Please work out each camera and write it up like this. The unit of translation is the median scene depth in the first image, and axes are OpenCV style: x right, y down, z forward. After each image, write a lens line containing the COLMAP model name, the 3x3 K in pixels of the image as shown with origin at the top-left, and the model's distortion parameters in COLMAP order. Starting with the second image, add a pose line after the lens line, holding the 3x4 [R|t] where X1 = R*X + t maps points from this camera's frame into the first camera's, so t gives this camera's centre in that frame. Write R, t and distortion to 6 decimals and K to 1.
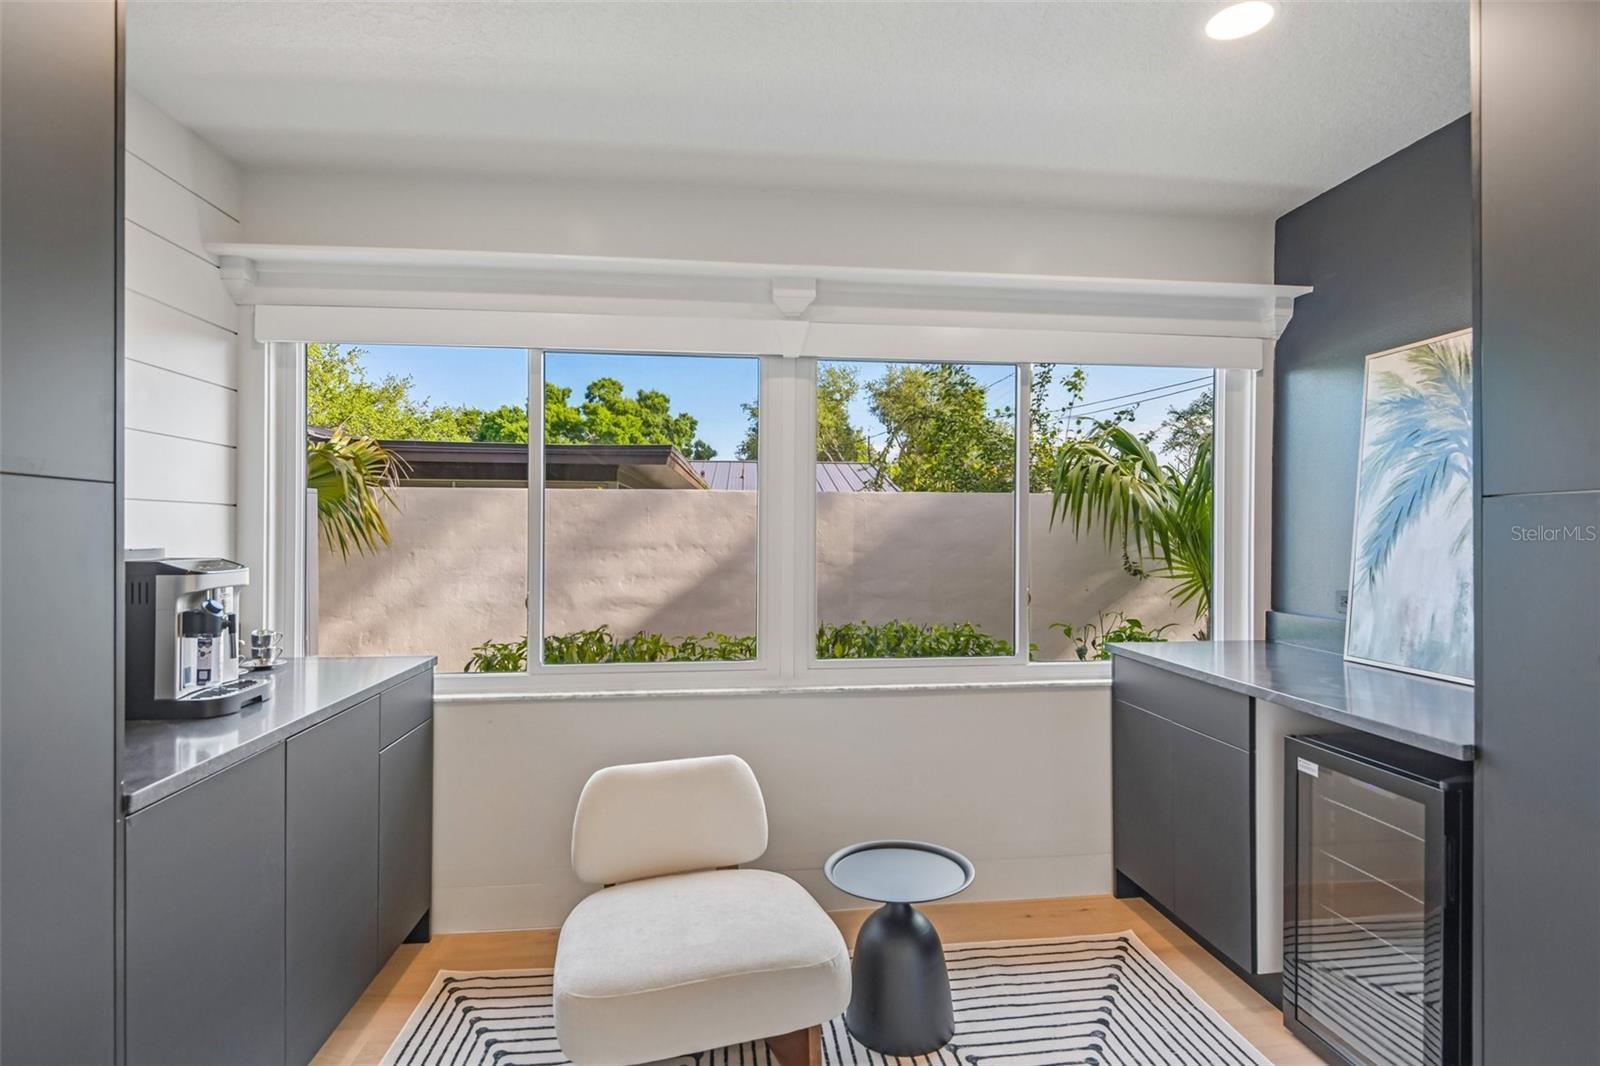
lens RADIAL K [[766.0, 0, 802.3], [0, 766.0, 515.6], [0, 0, 1]] dist [-0.046792, -0.001088]
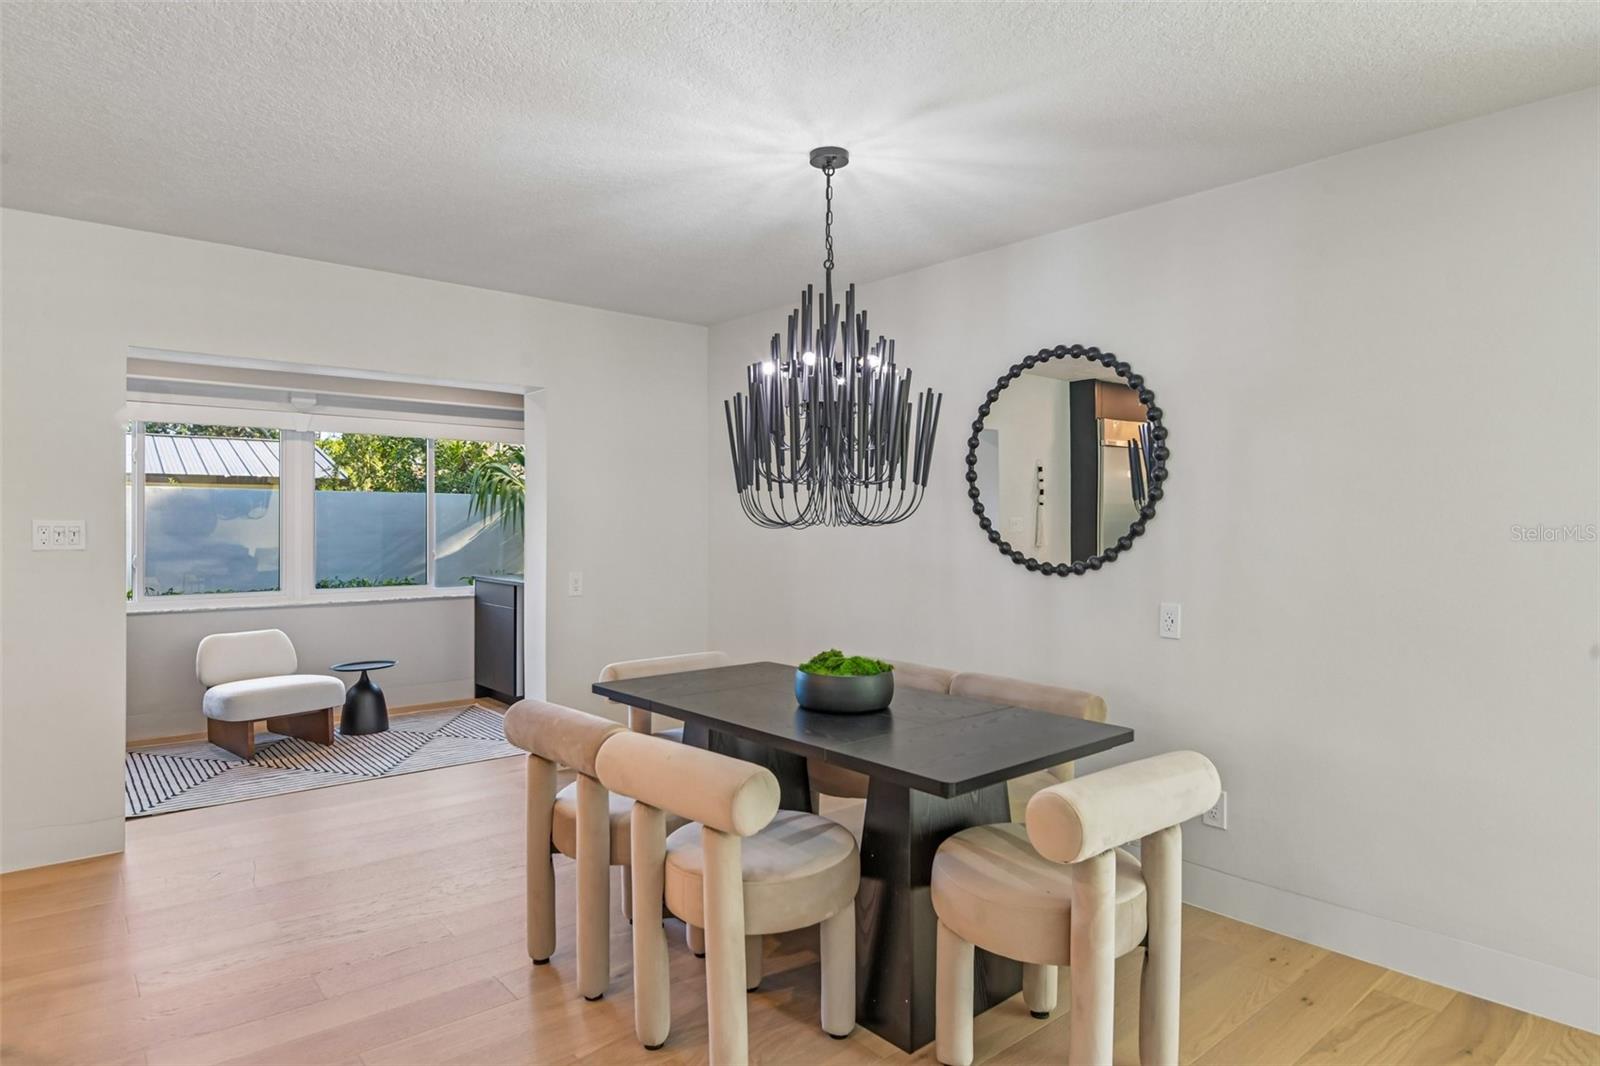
lens RADIAL K [[916.2, 0, 800.0], [0, 916.2, 533.0], [0, 0, 1]] dist [-0.000936, 0.000076]
pose [[0.833274, -0.004571, 0.552842, -0.237994], [-0.019546, 0.999097, 0.037722, -0.062202], [-0.552515, -0.042238, 0.832432, -1.579443]]
